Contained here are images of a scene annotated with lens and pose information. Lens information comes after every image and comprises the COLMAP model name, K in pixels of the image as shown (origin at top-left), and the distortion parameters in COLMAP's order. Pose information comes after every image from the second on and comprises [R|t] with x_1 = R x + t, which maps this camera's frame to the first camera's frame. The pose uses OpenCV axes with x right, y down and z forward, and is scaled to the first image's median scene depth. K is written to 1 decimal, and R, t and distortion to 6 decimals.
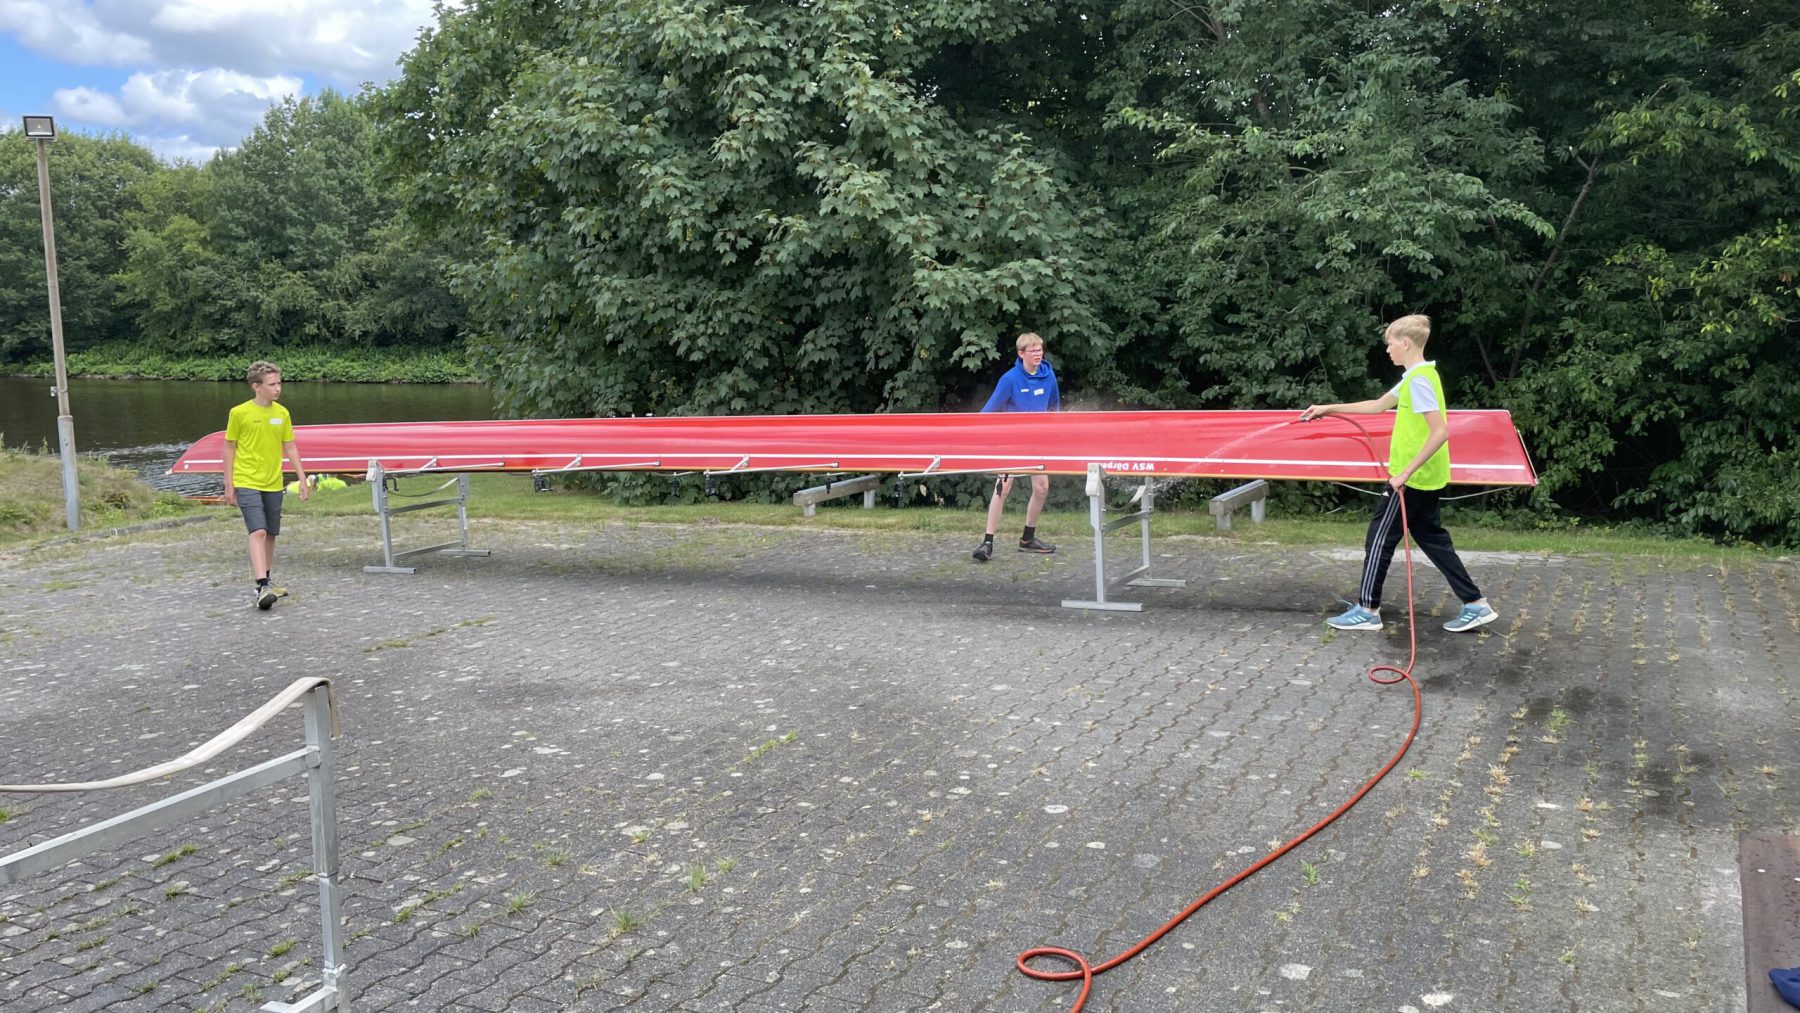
lens RADIAL K [[1362.5, 0, 906.6], [0, 1362.5, 482.8], [0, 0, 1]] dist [0.093519, -0.116646]
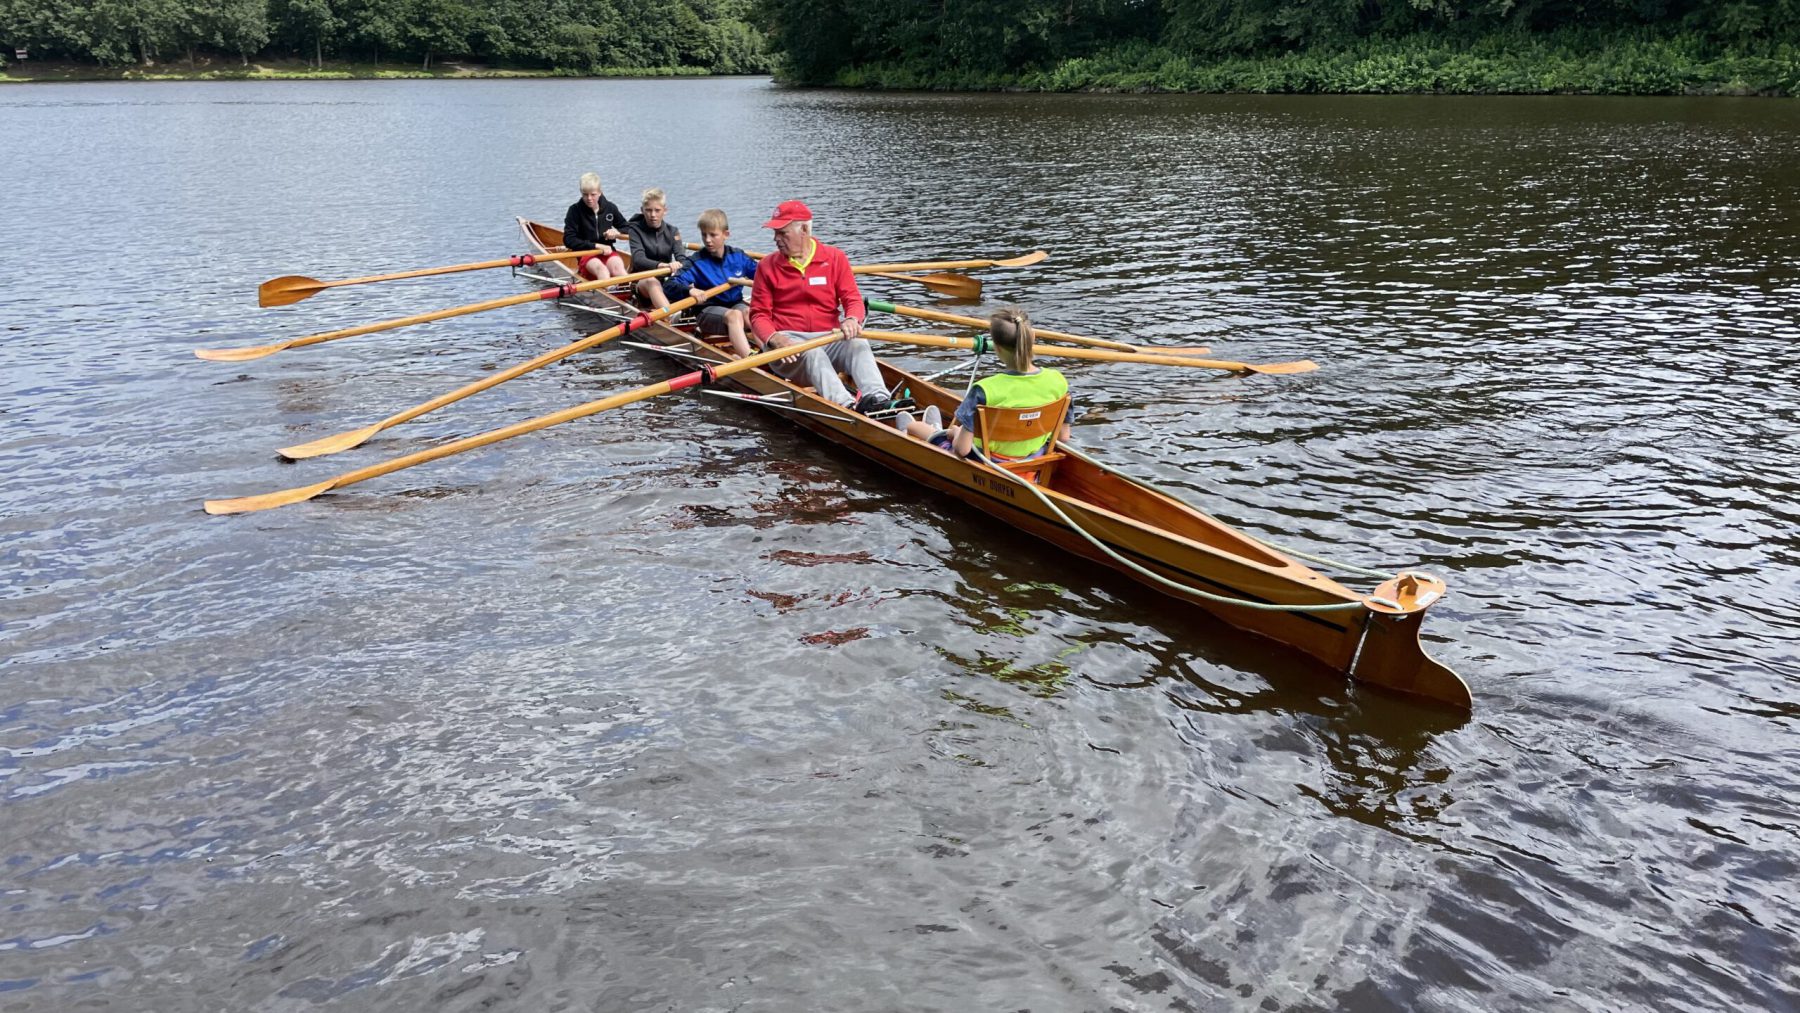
lens RADIAL K [[1362.5, 0, 899.8], [0, 1362.5, 504.3], [0, 0, 1]] dist [0.093519, -0.116646]
pose [[0.783382, 0.179354, -0.595100, -1.178843], [-0.061346, 0.975097, 0.213125, -0.078406], [0.618506, -0.130452, 0.774876, 2.054086]]
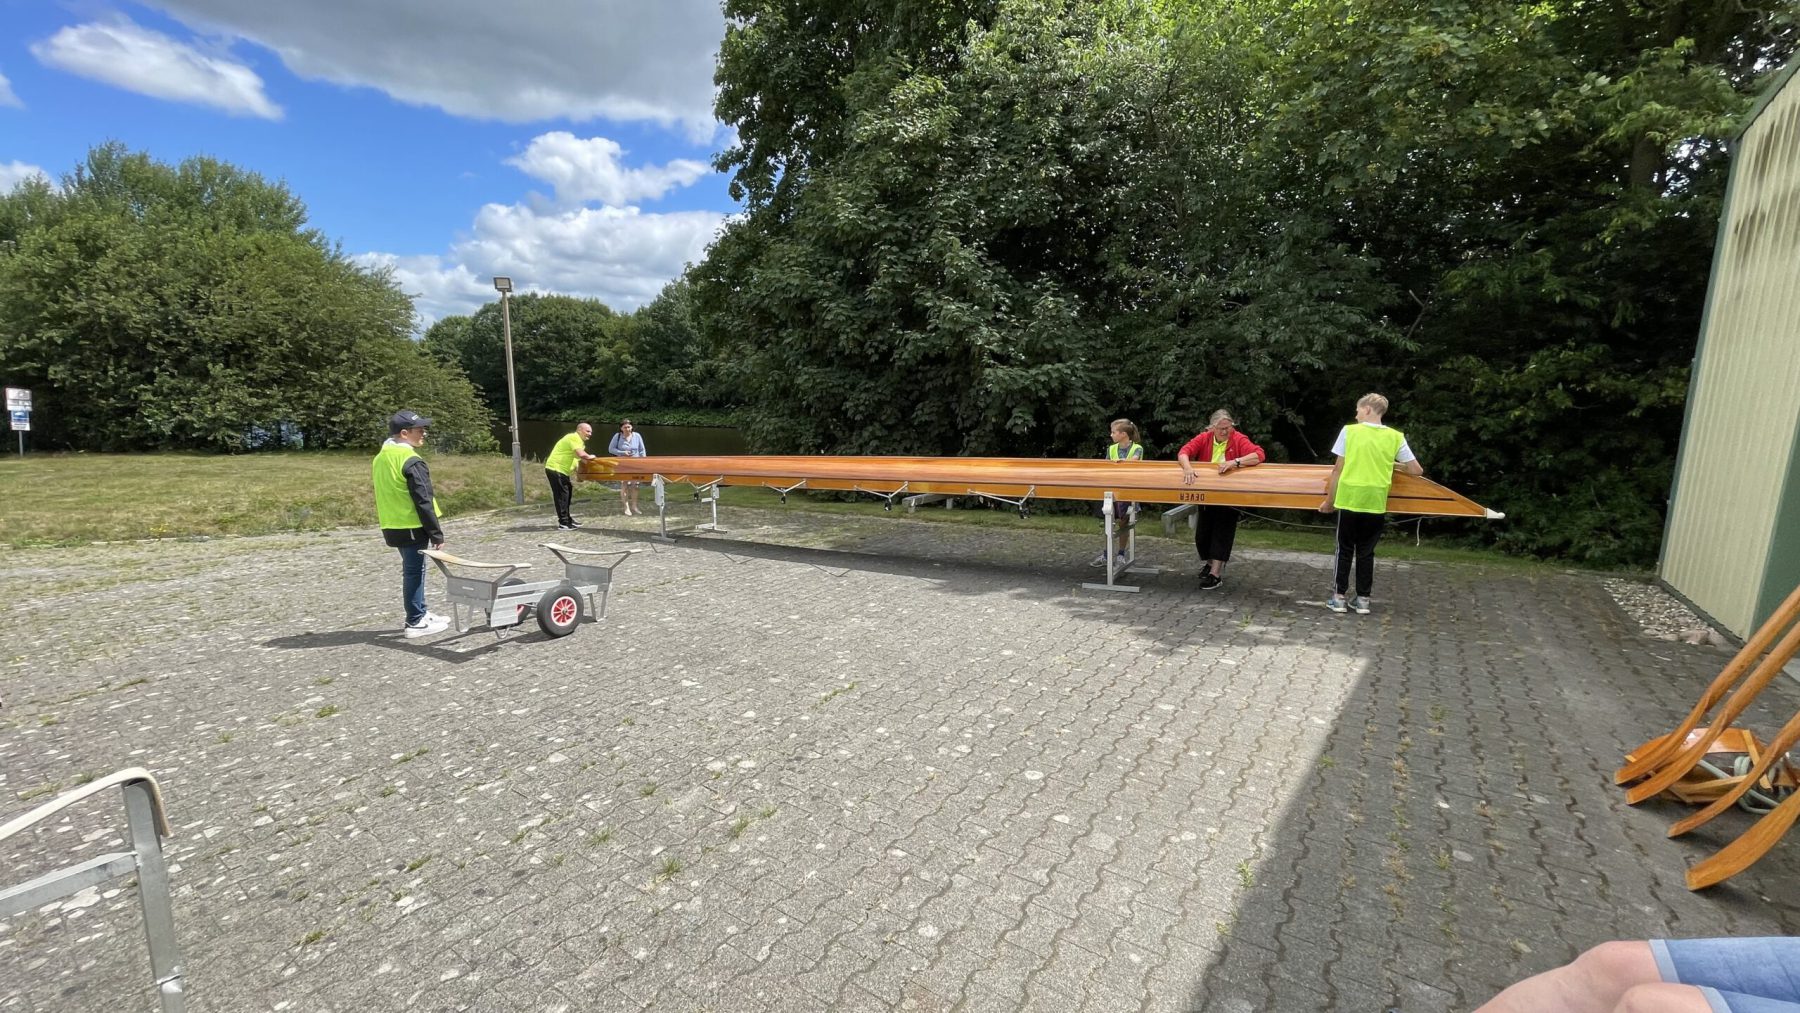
lens RADIAL K [[728.1, 0, 895.2], [0, 728.1, 519.7], [0, 0, 1]] dist [-0.002297, 0.000191]
pose [[0.991304, 0.036847, -0.126326, 0.013921], [-0.030785, 0.998294, 0.049612, -0.007115], [0.127938, -0.045292, 0.990747, 0.077083]]
